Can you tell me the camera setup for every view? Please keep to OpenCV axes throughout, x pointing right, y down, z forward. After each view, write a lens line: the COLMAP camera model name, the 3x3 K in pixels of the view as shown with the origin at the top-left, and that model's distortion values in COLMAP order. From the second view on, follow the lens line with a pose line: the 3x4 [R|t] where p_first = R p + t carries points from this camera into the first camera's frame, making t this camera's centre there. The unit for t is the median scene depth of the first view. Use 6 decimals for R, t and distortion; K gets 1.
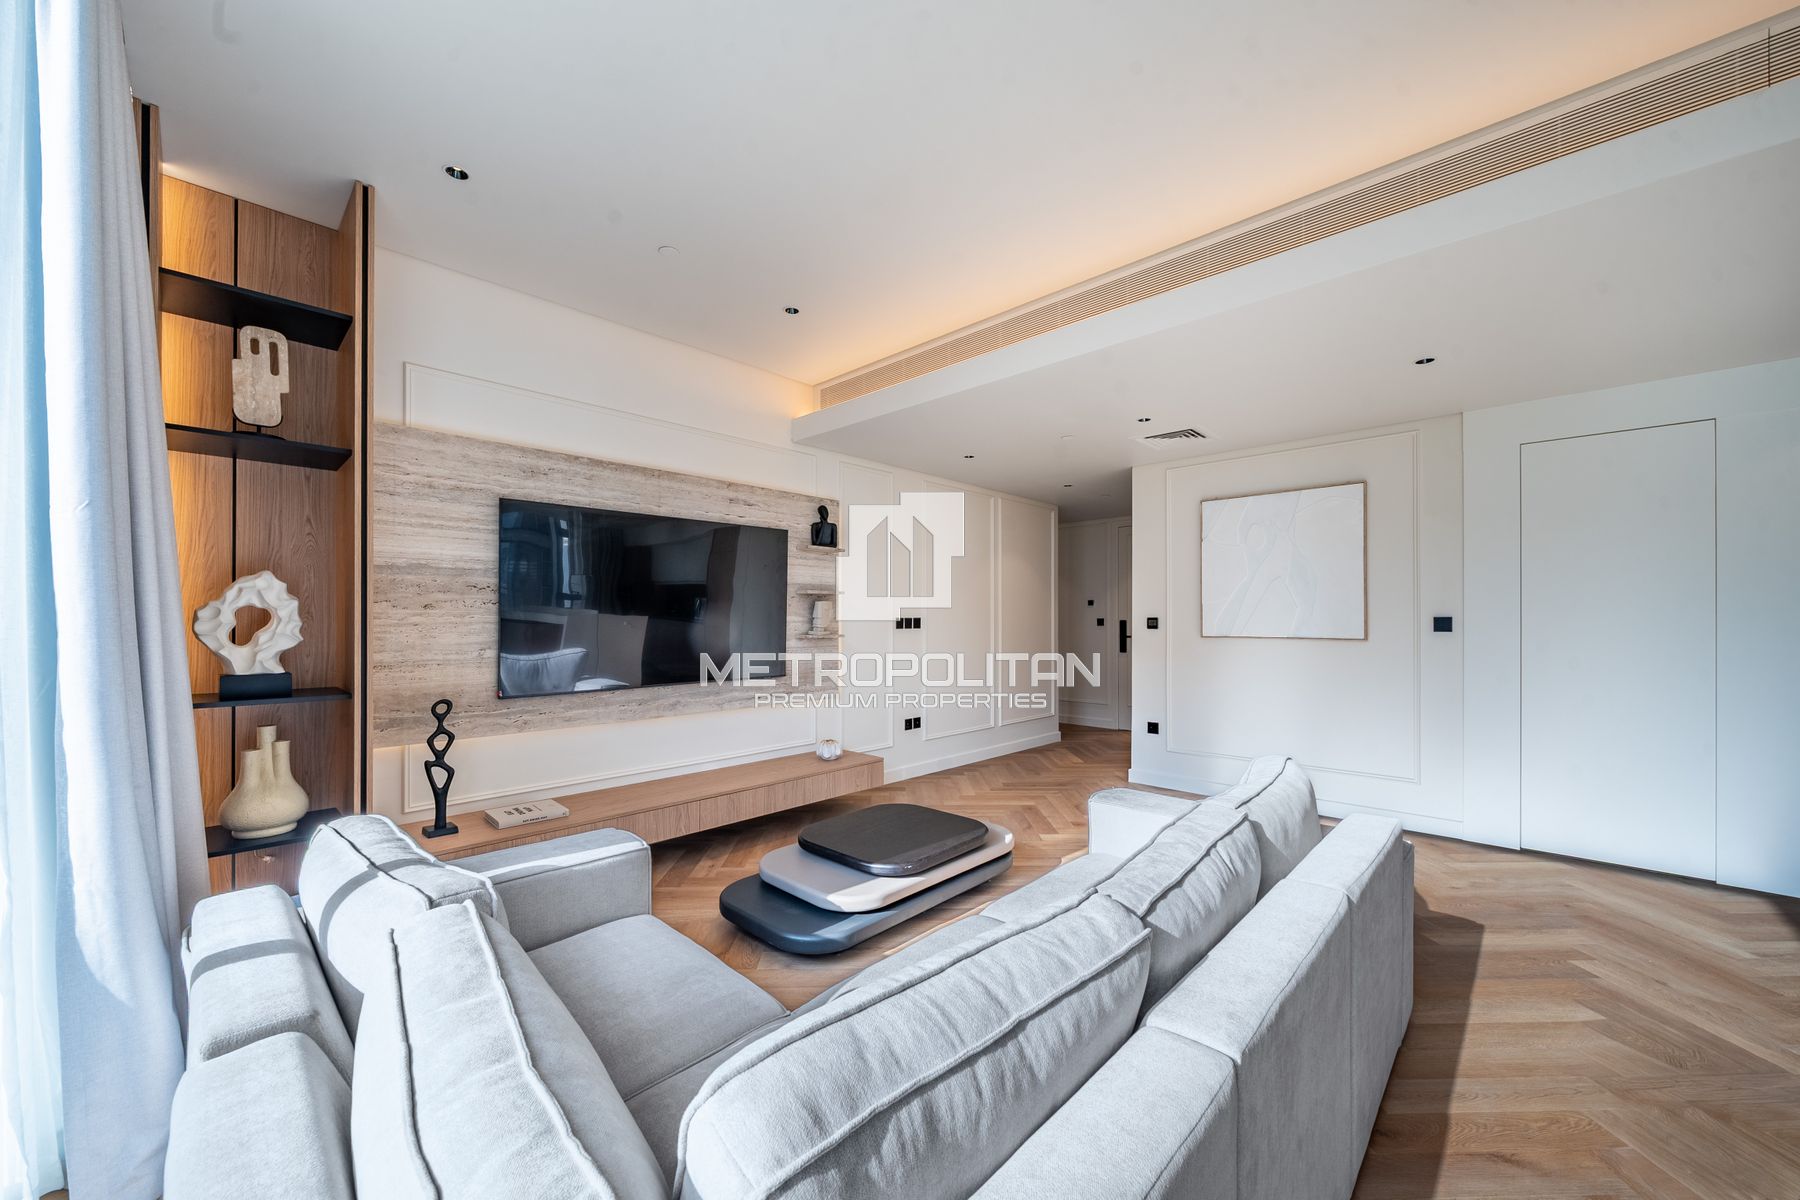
lens RADIAL K [[666.2, 0, 898.0], [0, 666.2, 618.2], [0, 0, 1]] dist [-0.005533, 0.000414]
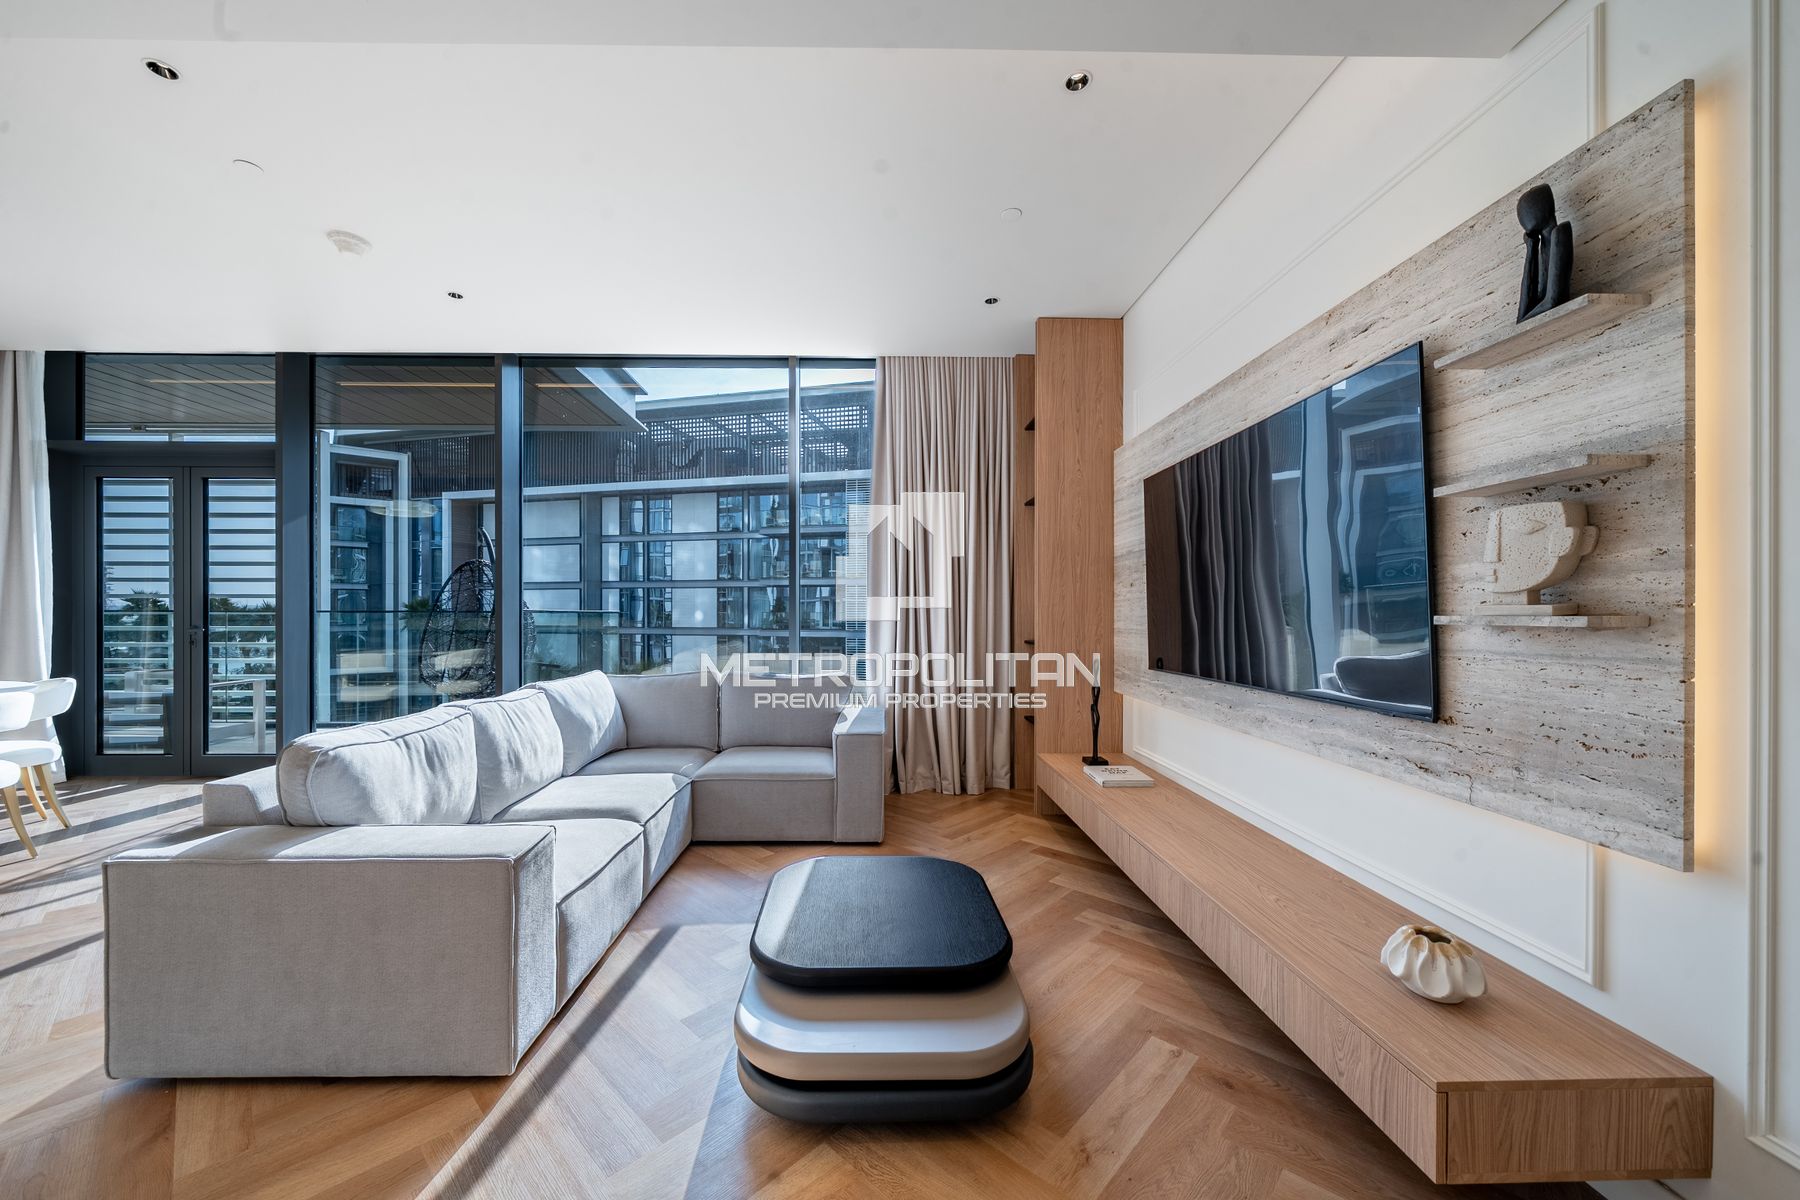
lens RADIAL K [[666.2, 0, 871.6], [0, 666.2, 614.6], [0, 0, 1]] dist [-0.005533, 0.000414]
pose [[-0.718760, 0.002488, -0.695254, 0.429847], [0.003598, 0.999994, -0.000141, 0.031486], [0.695249, -0.002602, -0.718764, 1.383124]]
